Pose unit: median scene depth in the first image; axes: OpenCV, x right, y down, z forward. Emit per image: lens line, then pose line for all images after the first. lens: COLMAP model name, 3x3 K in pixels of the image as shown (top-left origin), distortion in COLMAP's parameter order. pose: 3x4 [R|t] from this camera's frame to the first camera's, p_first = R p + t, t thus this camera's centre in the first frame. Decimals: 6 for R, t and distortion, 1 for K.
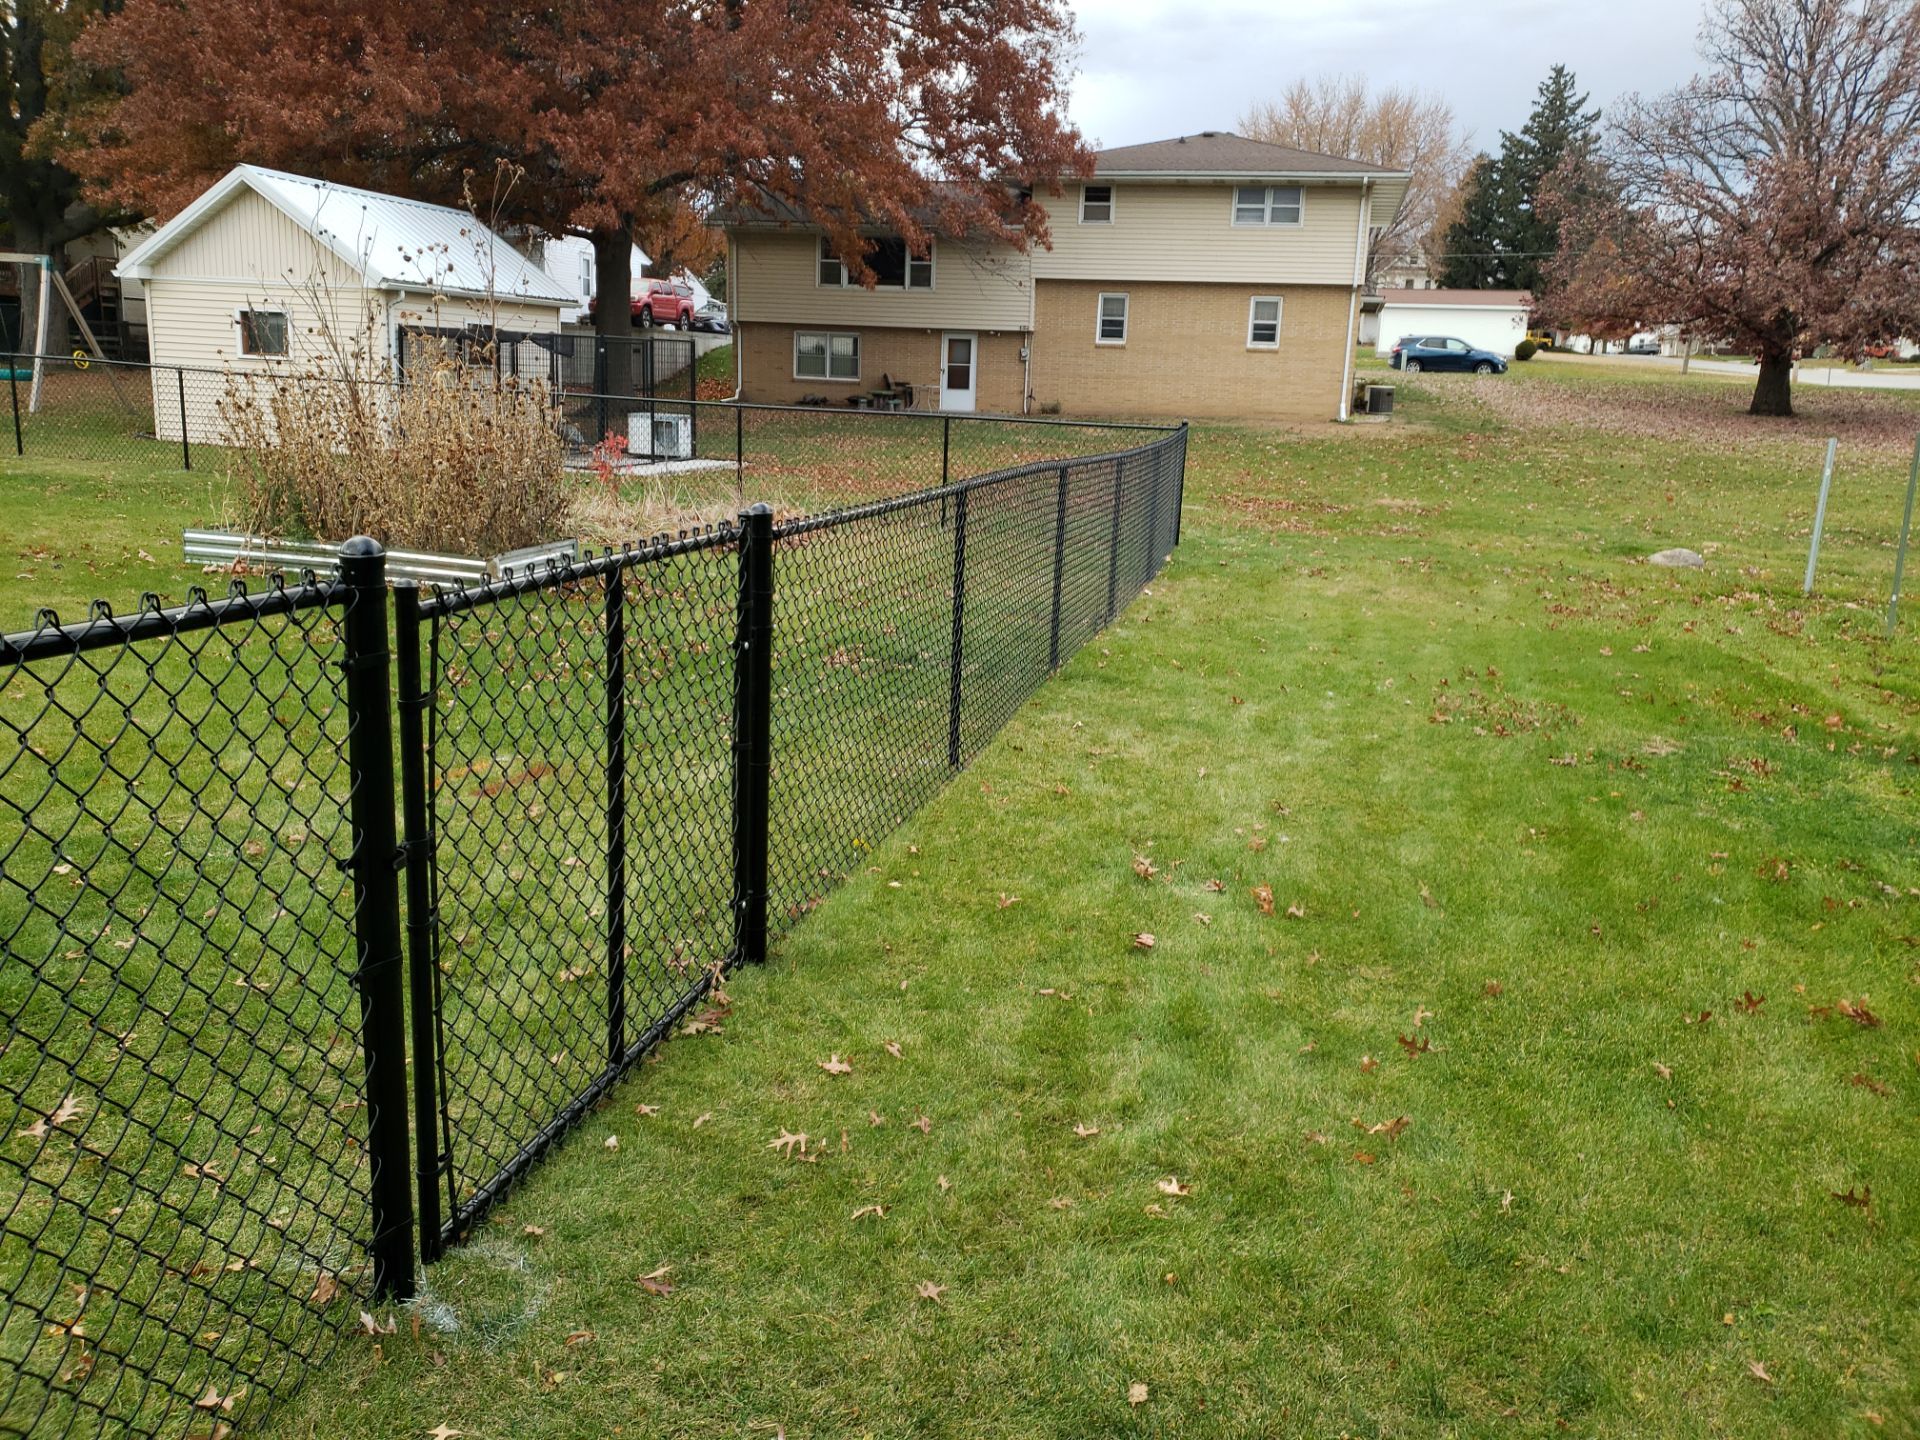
lens RADIAL K [[1497.0, 0, 954.1], [0, 1497.0, 690.7], [0, 0, 1]] dist [0.040315, -0.020616]
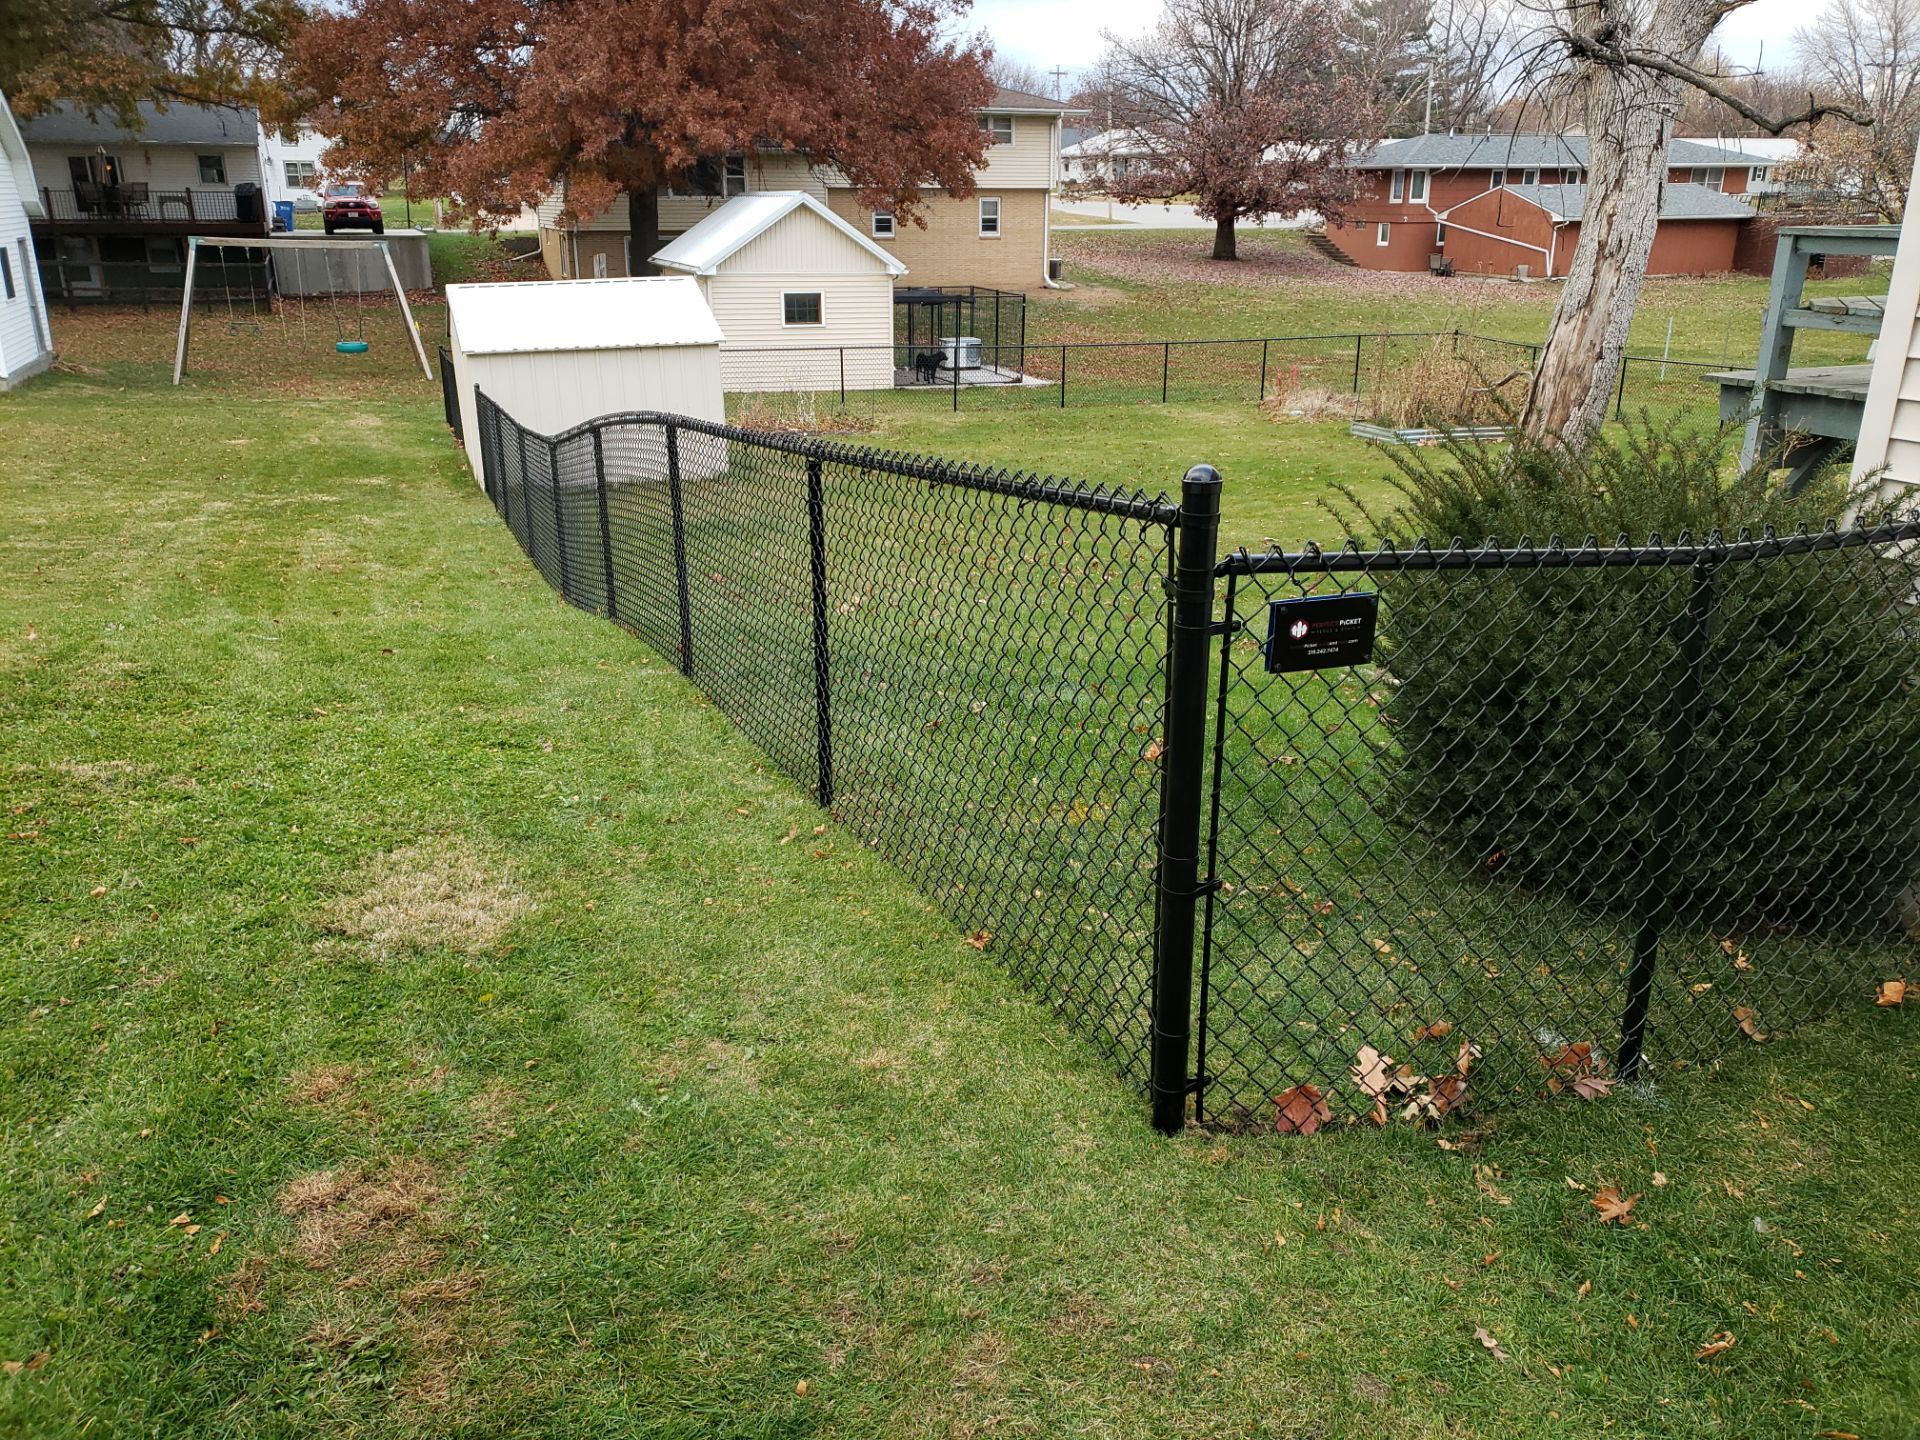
lens RADIAL K [[1497.0, 0, 947.0], [0, 1497.0, 711.8], [0, 0, 1]] dist [0.040315, -0.020616]
pose [[0.831839, -0.214755, 0.511785, -0.598714], [0.143680, 0.973997, 0.175174, -0.044841], [-0.536097, -0.072183, 0.841065, -0.173456]]
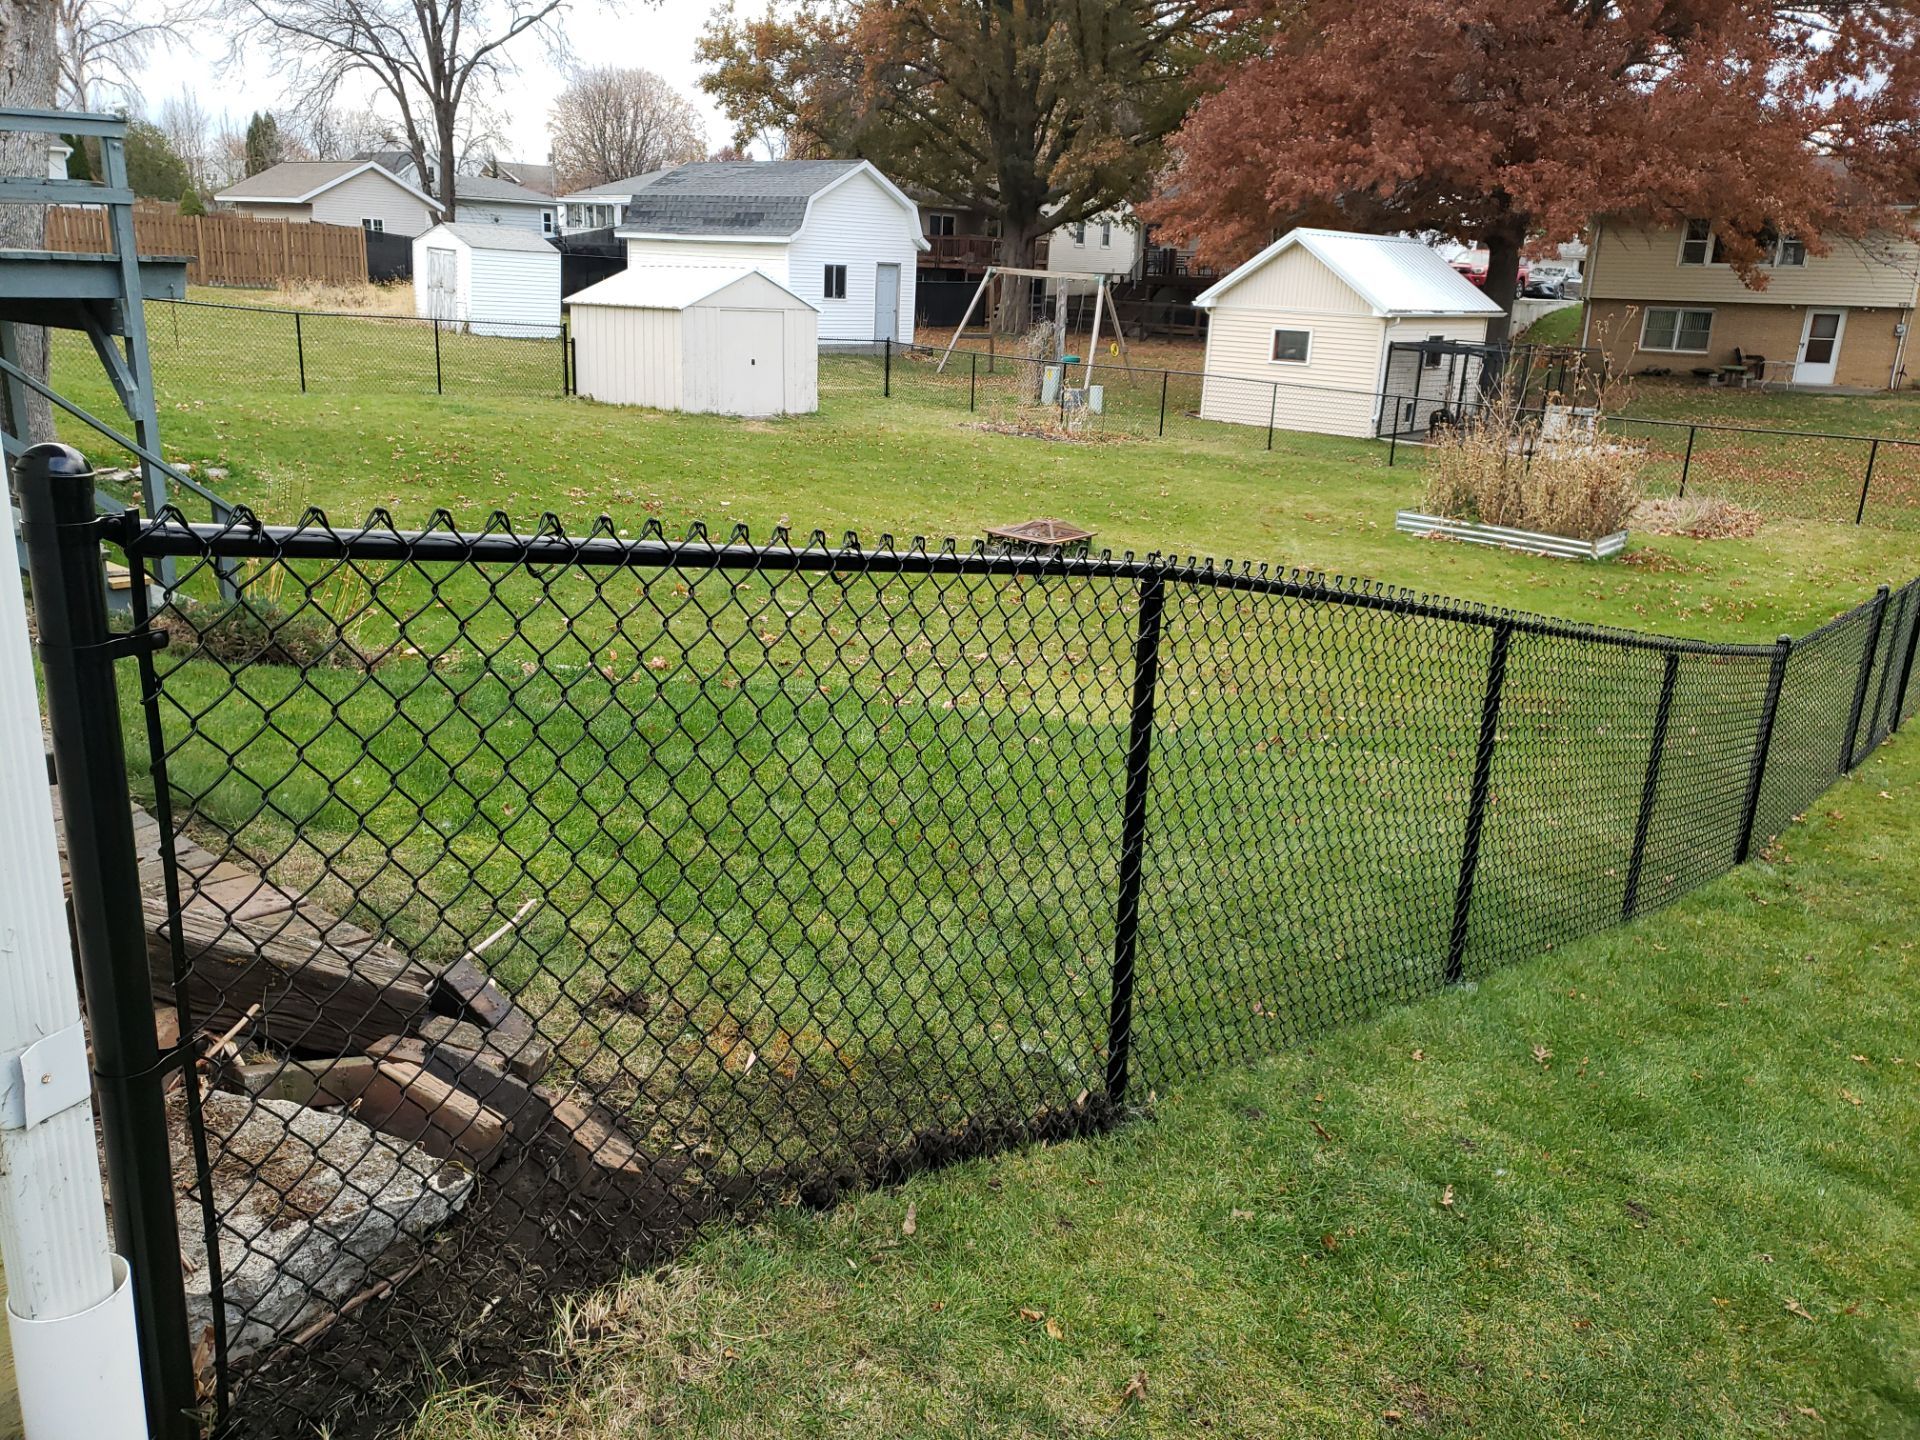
lens RADIAL K [[1497.0, 0, 948.7], [0, 1497.0, 722.7], [0, 0, 1]] dist [0.040315, -0.020616]
pose [[0.887899, 0.116972, -0.444919, -0.035748], [-0.090364, 0.992639, 0.080636, 0.014193], [0.451076, -0.031392, 0.891933, -0.209527]]
